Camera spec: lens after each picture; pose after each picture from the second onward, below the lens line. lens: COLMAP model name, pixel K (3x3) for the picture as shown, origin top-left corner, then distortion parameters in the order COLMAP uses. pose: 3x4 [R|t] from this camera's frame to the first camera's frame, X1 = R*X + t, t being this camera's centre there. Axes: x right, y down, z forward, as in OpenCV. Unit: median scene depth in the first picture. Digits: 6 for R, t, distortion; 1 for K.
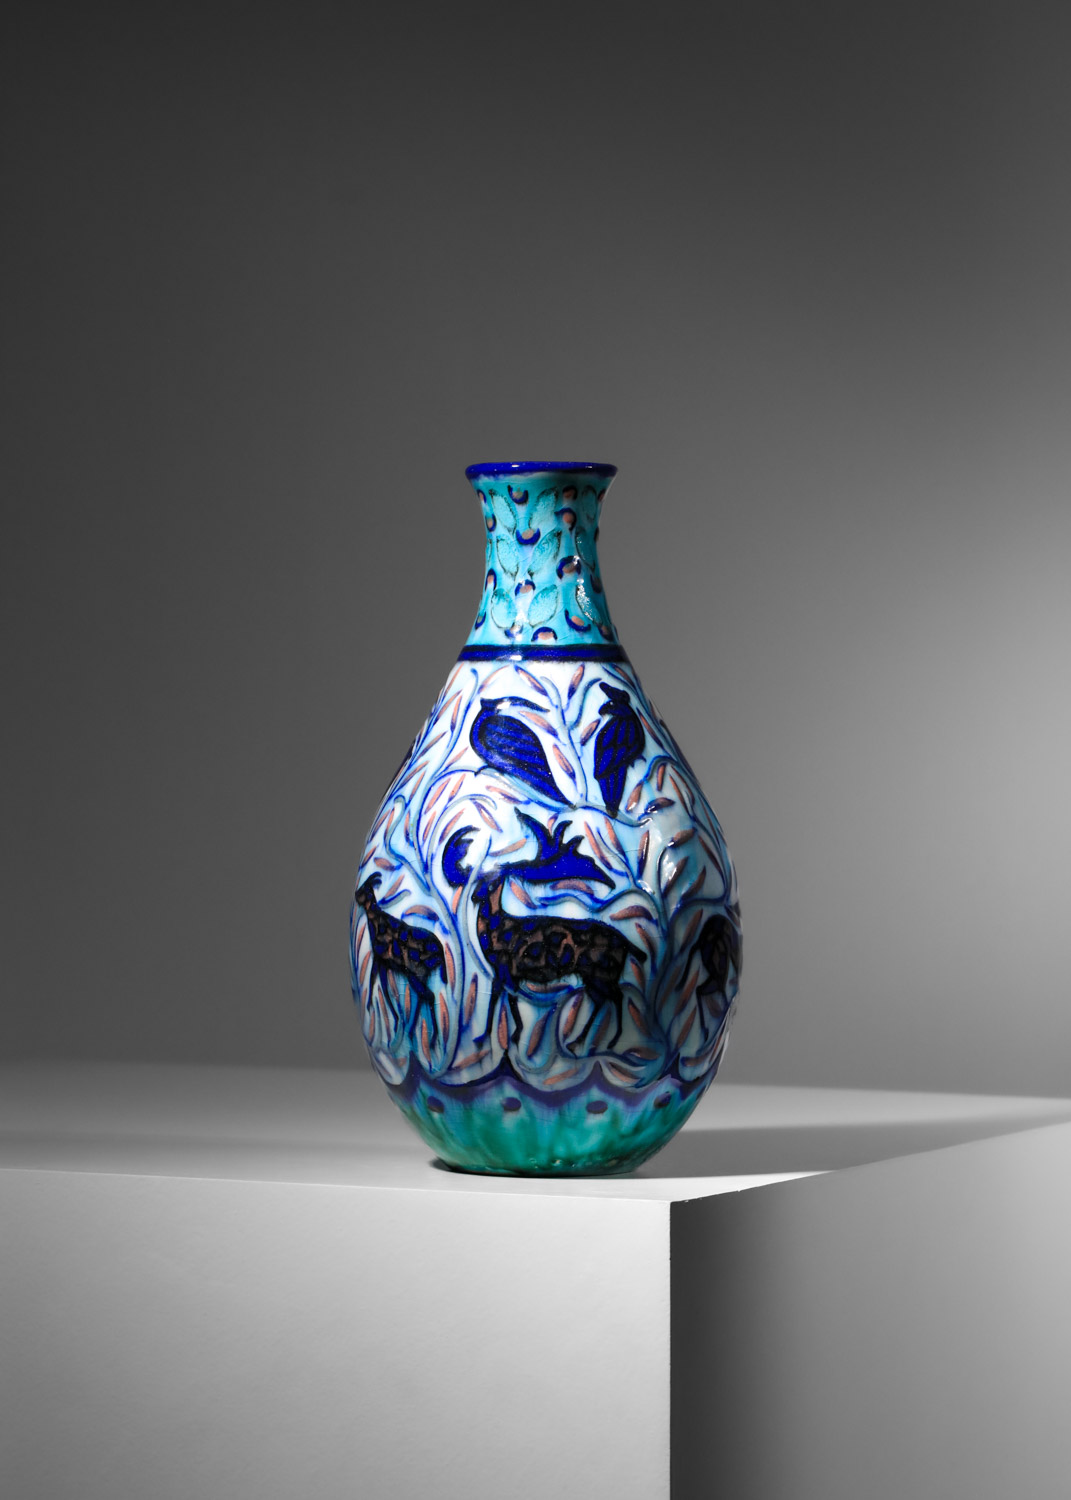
lens RADIAL K [[5273.7, 0, 535.5], [0, 5273.7, 750.0], [0, 0, 1]] dist [0.070108, 0.299834]
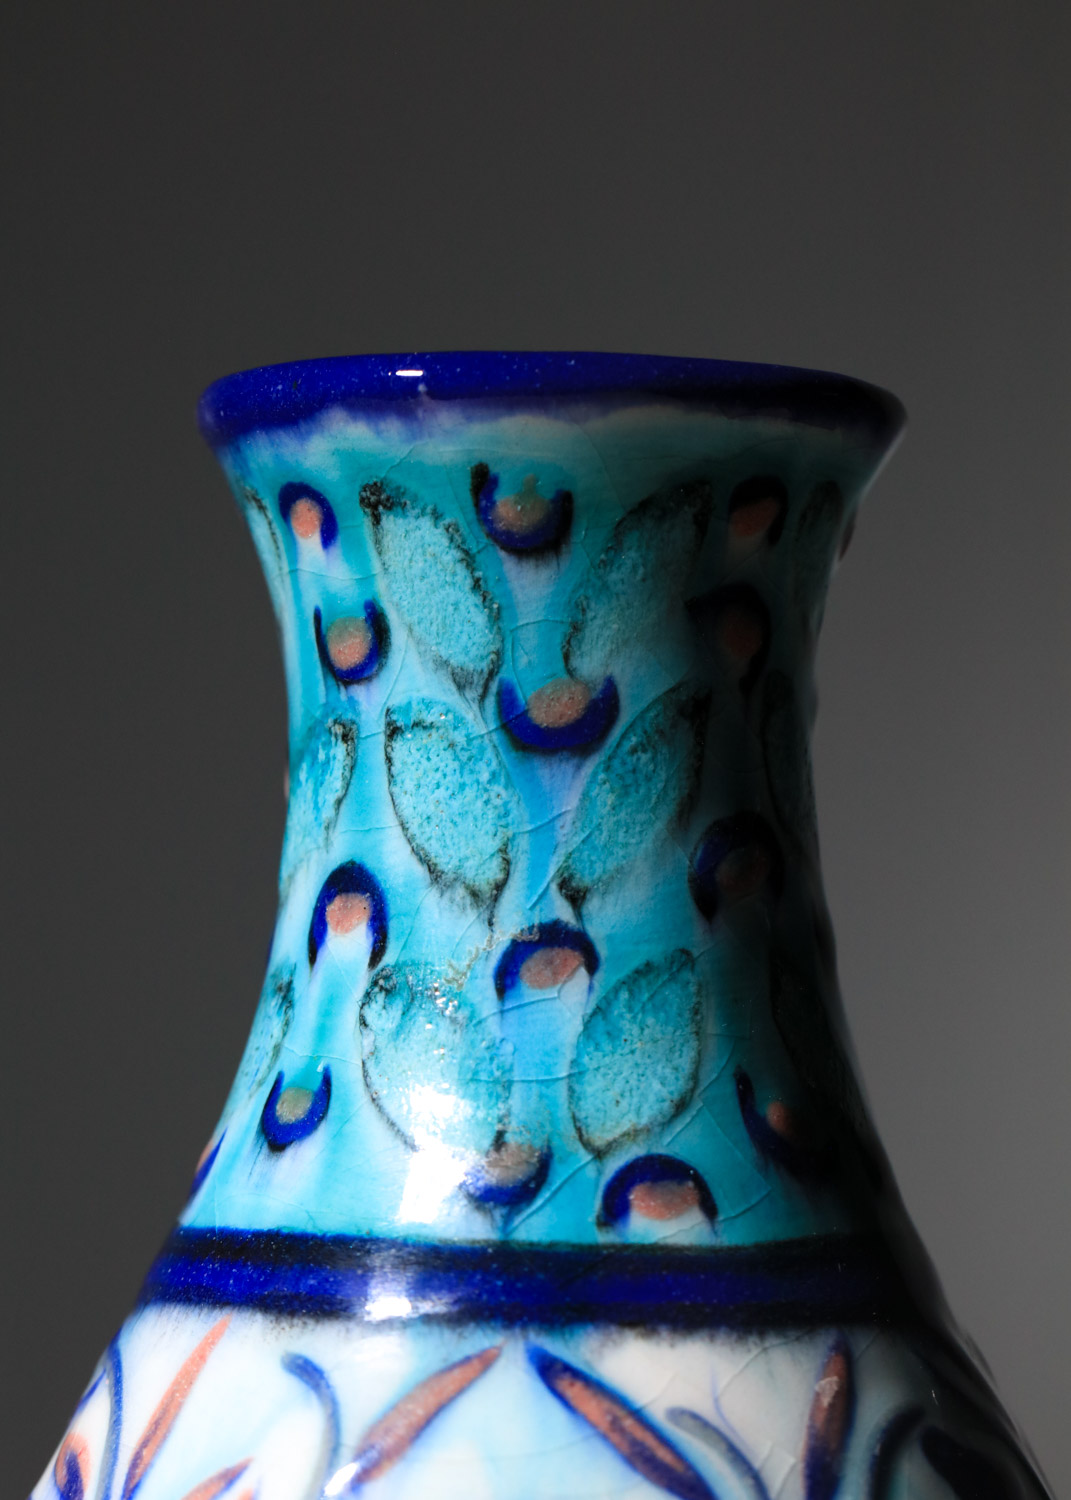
lens RADIAL K [[5273.7, 0, 535.5], [0, 5273.7, 750.0], [0, 0, 1]] dist [0.070108, 0.299834]
pose [[0.956458, 0.027085, 0.290609, -0.063635], [-0.014090, 0.998809, -0.046716, -0.029797], [-0.291528, 0.040587, 0.955701, 0.813949]]
